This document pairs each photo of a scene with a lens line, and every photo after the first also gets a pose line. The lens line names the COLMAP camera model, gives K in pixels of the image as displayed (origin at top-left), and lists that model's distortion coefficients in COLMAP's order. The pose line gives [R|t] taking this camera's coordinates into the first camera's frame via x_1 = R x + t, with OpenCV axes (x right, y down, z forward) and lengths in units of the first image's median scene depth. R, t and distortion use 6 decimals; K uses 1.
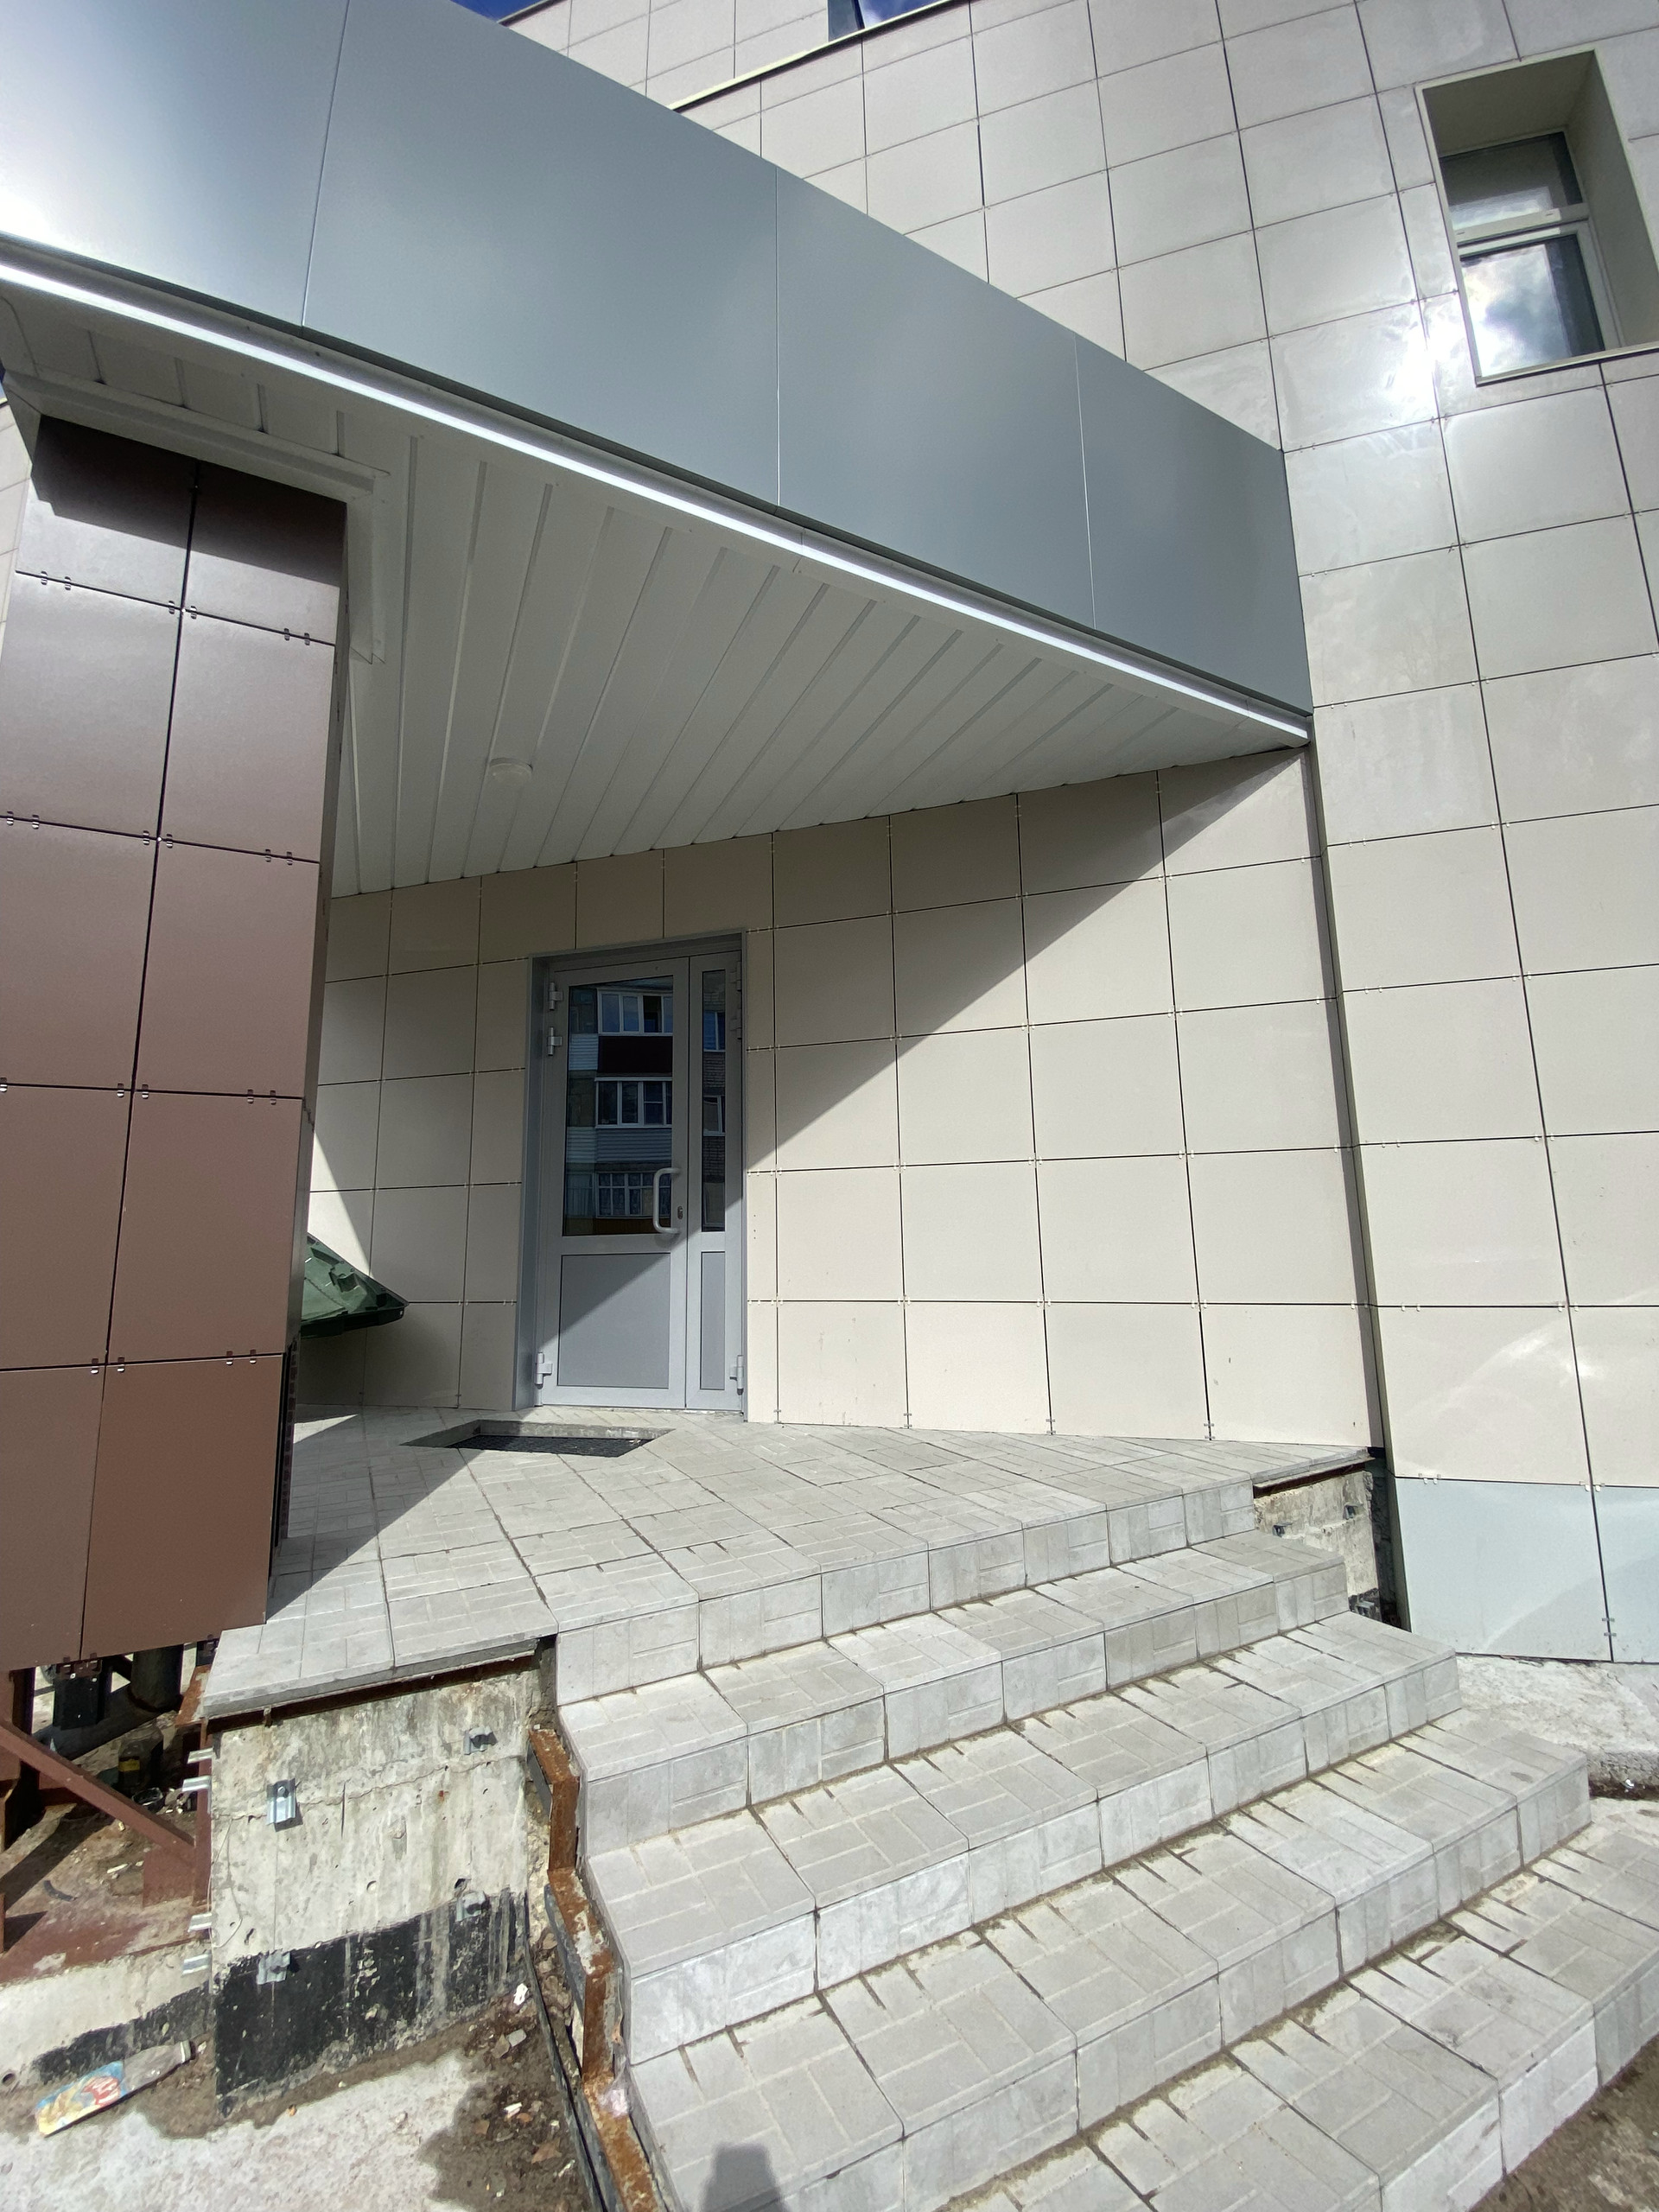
lens RADIAL K [[888.0, 0, 841.4], [0, 888.0, 1110.4], [0, 0, 1]] dist [0.034742, -0.026818]
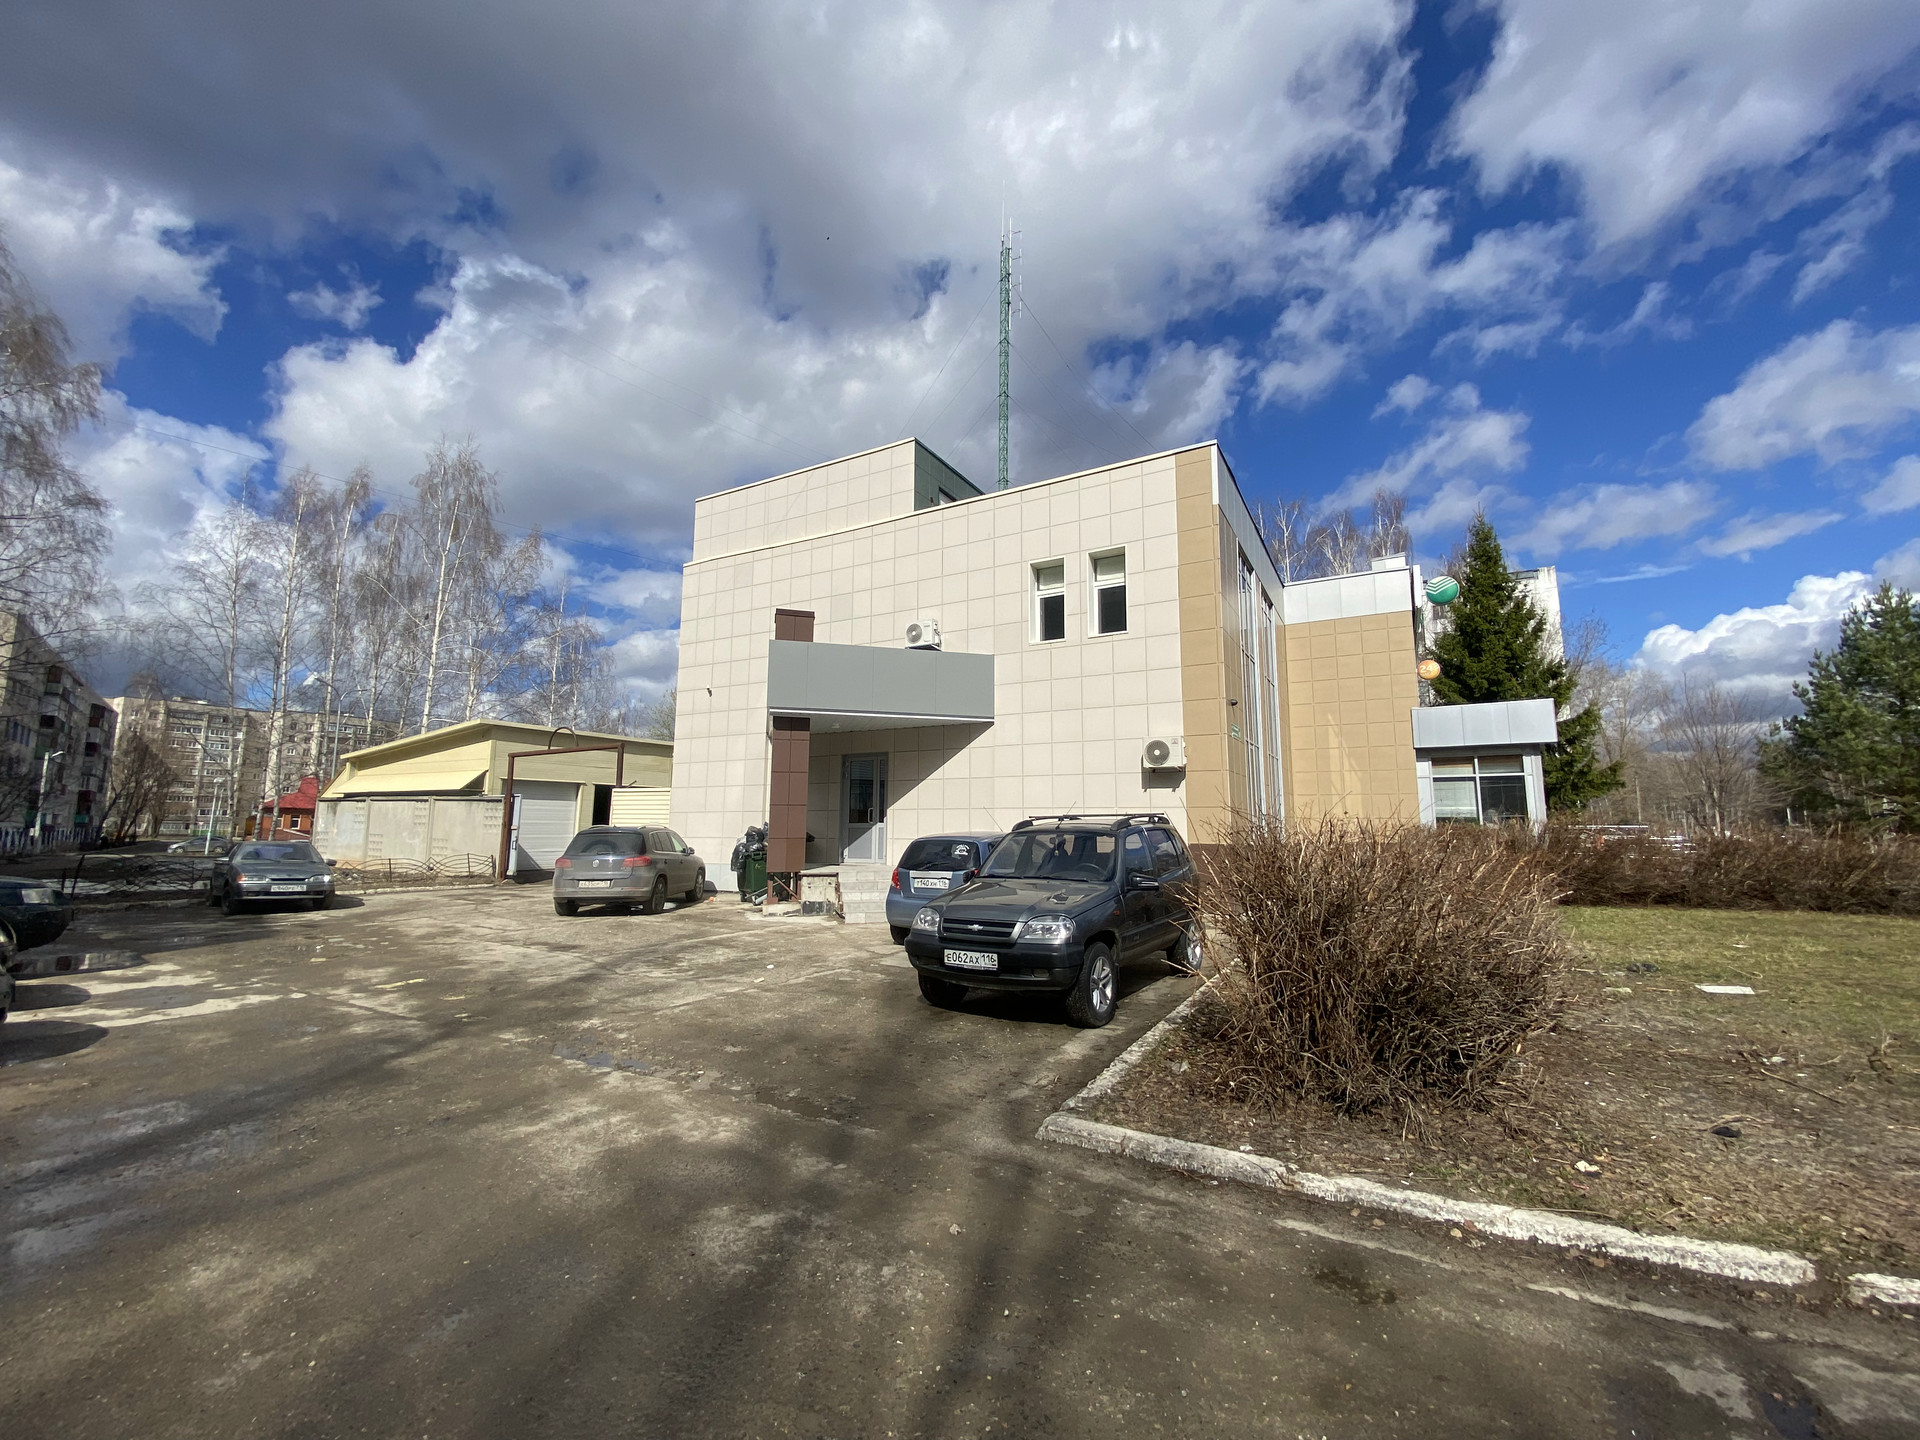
lens RADIAL K [[770.8, 0, 958.1], [0, 770.8, 723.9], [0, 0, 1]] dist [0.034742, -0.026818]
pose [[0.972983, -0.004541, -0.230832, 1.072148], [0.008282, 0.999850, 0.015238, -0.392762], [0.230729, -0.016738, 0.972874, -2.514220]]
